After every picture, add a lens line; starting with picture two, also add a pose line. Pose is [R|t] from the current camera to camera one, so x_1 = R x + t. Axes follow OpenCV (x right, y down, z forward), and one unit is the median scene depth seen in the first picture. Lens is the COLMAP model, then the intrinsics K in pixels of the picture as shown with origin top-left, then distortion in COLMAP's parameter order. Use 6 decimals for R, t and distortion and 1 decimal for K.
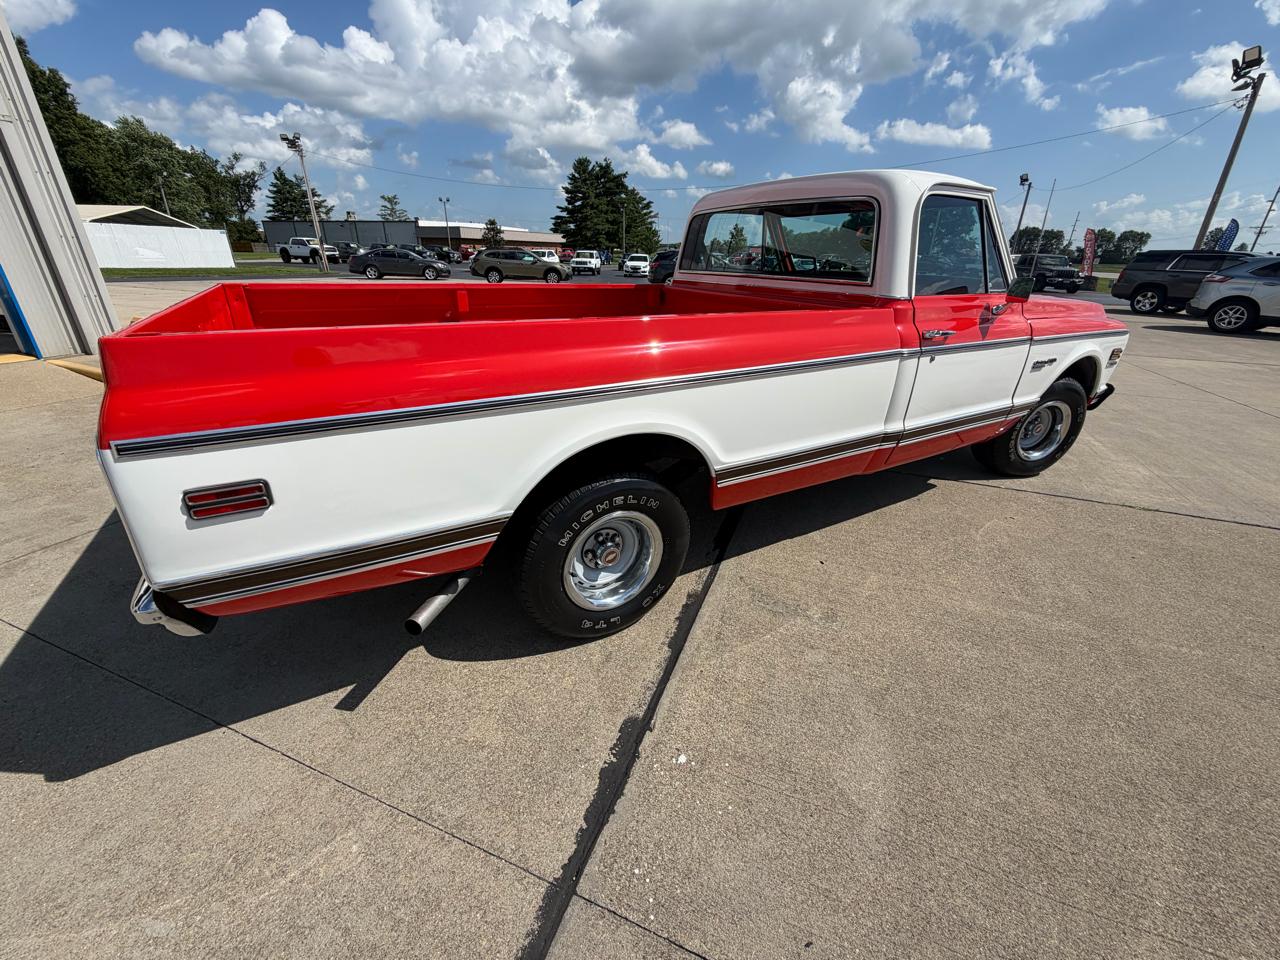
lens RADIAL K [[509.8, 0, 637.5], [0, 509.8, 477.5], [0, 0, 1]] dist [-0.000933, -0.000098]
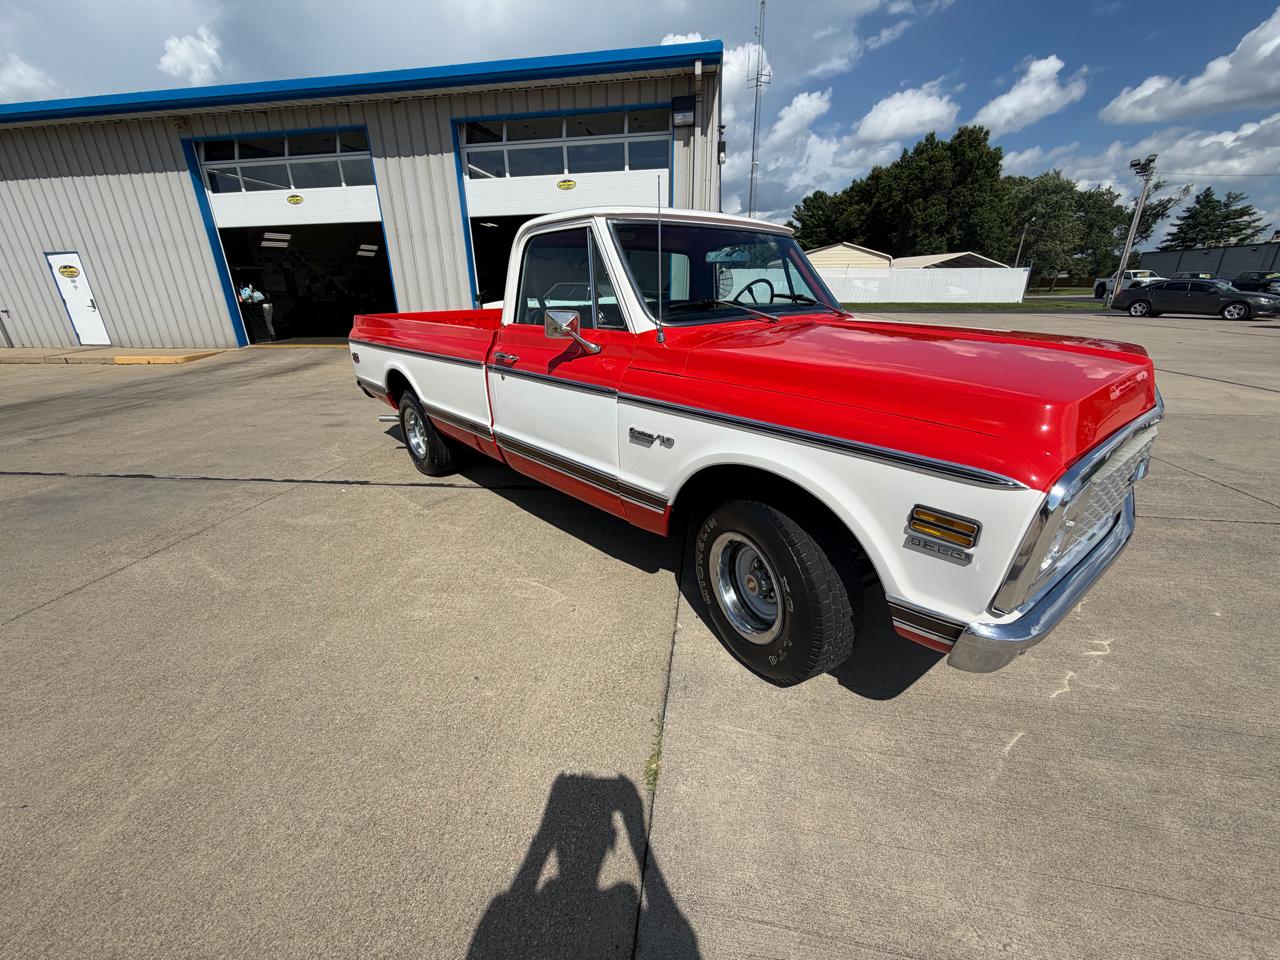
lens RADIAL K [[513.1, 0, 637.6], [0, 513.1, 474.1], [0, 0, 1]] dist [-0.002654, 0.000532]
pose [[0.221941, 0.311834, -0.923852, 1.243428], [-0.373652, 0.902352, 0.214813, -0.277730], [0.900626, 0.297523, 0.316786, 0.675512]]
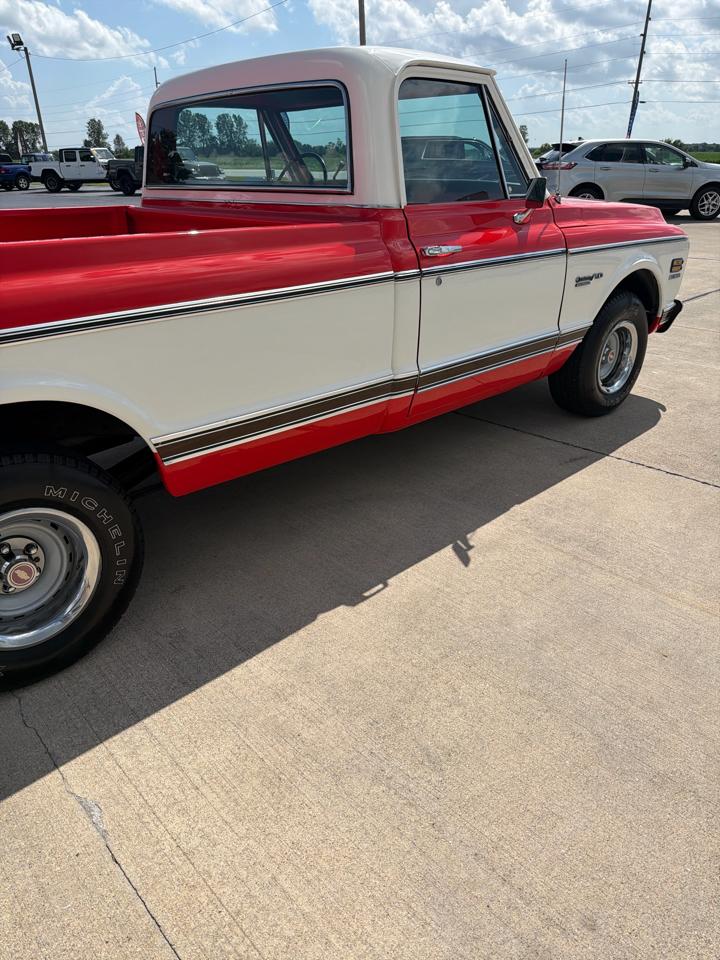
lens RADIAL K [[689.4, 0, 360.0], [0, 689.4, 480.0], [0, 0, 1]] dist [0.003088, -0.013776]
pose [[0.971110, -0.120853, 0.205766, 0.132715], [0.117618, 0.992666, 0.027930, 0.025625], [-0.207632, -0.002922, 0.978203, -0.036606]]
